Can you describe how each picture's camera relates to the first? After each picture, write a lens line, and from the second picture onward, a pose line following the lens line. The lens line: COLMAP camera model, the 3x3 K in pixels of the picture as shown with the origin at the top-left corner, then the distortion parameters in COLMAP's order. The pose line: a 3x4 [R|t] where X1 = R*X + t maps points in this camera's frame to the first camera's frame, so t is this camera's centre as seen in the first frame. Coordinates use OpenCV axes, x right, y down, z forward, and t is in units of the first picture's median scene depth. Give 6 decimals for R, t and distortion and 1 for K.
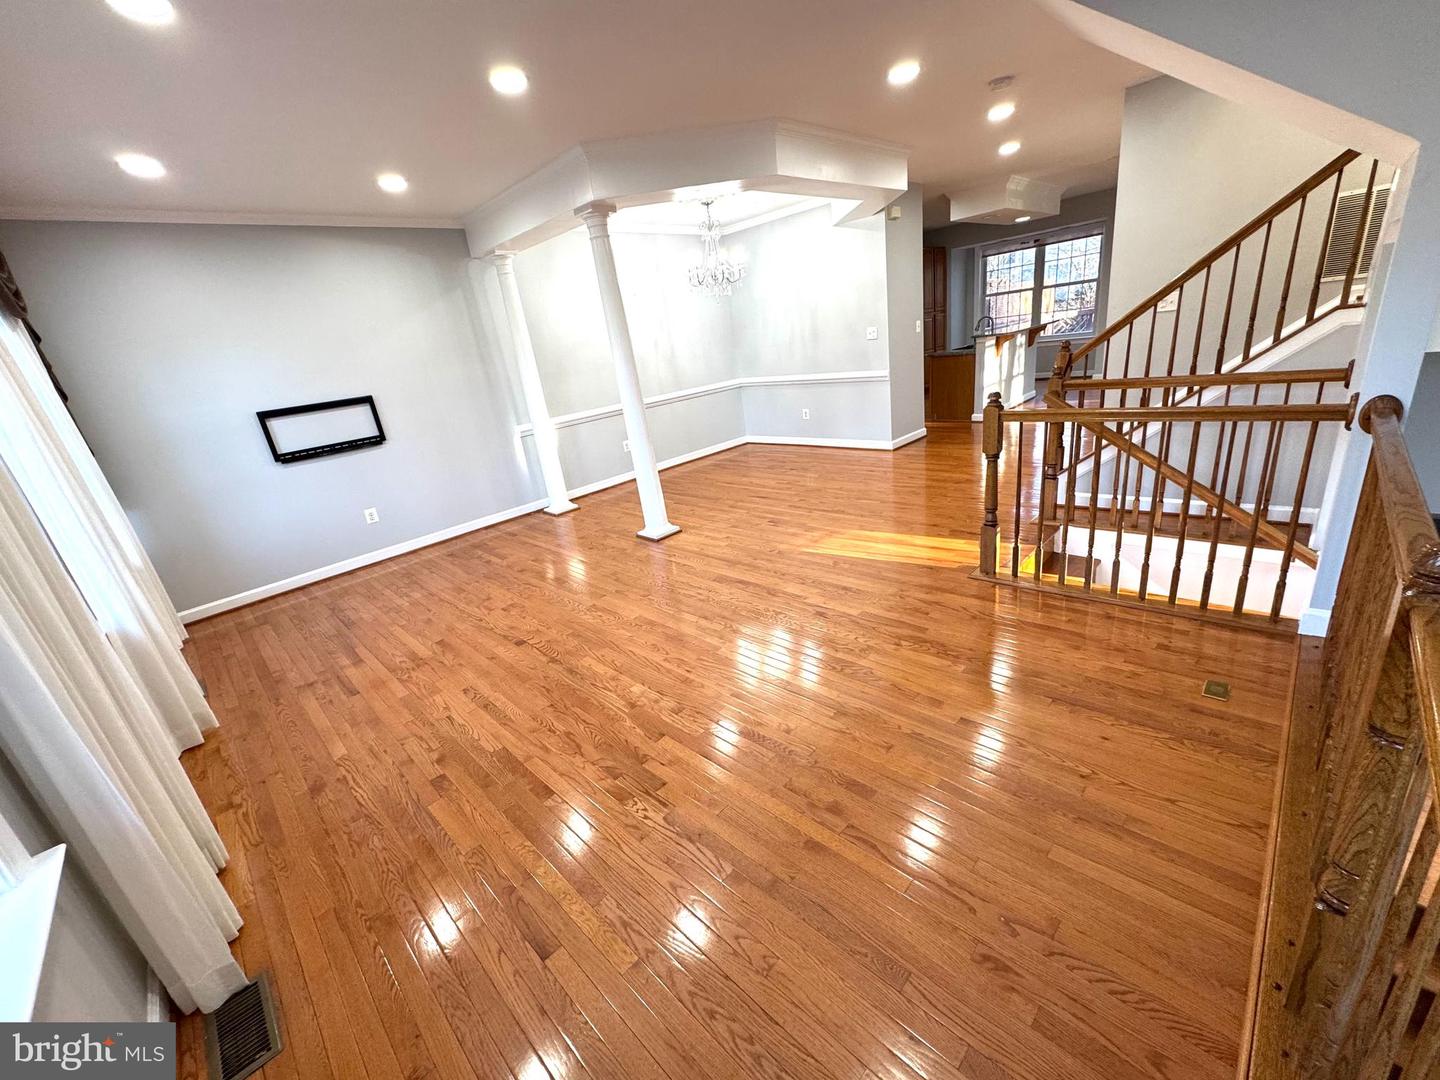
lens RADIAL K [[573.3, 0, 716.3], [0, 573.3, 536.6], [0, 0, 1]] dist [-0.000661, -0.000267]
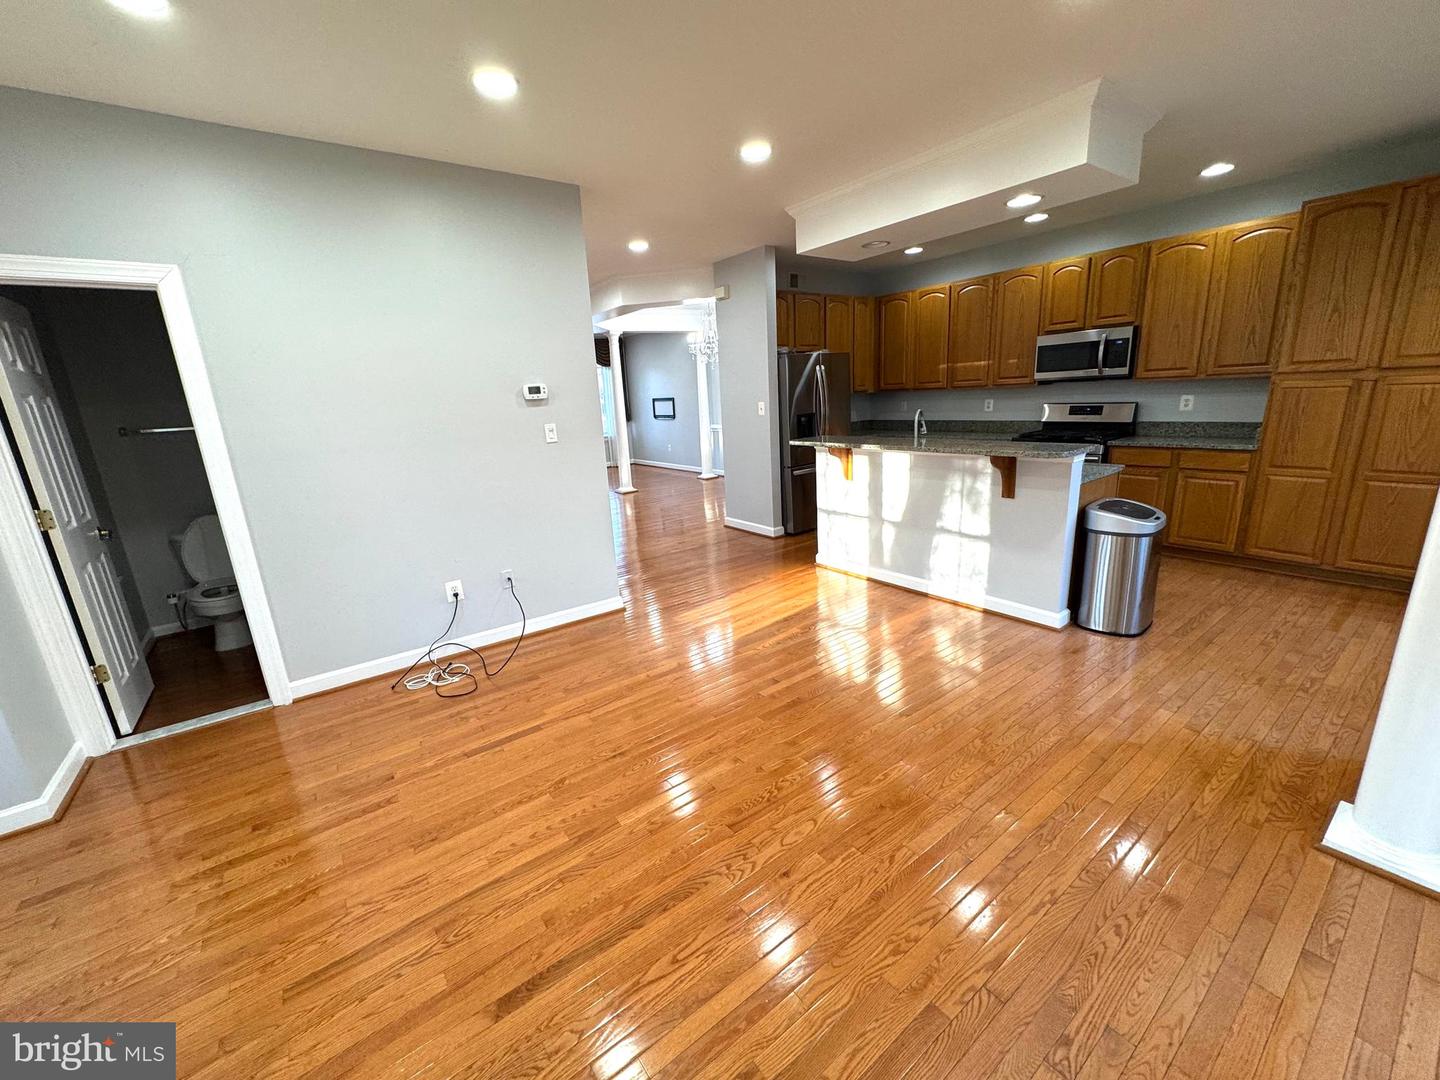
lens RADIAL K [[573.3, 0, 716.3], [0, 573.3, 536.6], [0, 0, 1]] dist [-0.000661, -0.000267]
pose [[-0.139945, 0.376354, -0.915846, 1.619620], [-0.249304, 0.881757, 0.400440, -0.728605], [0.958260, 0.284364, -0.029571, 1.454718]]
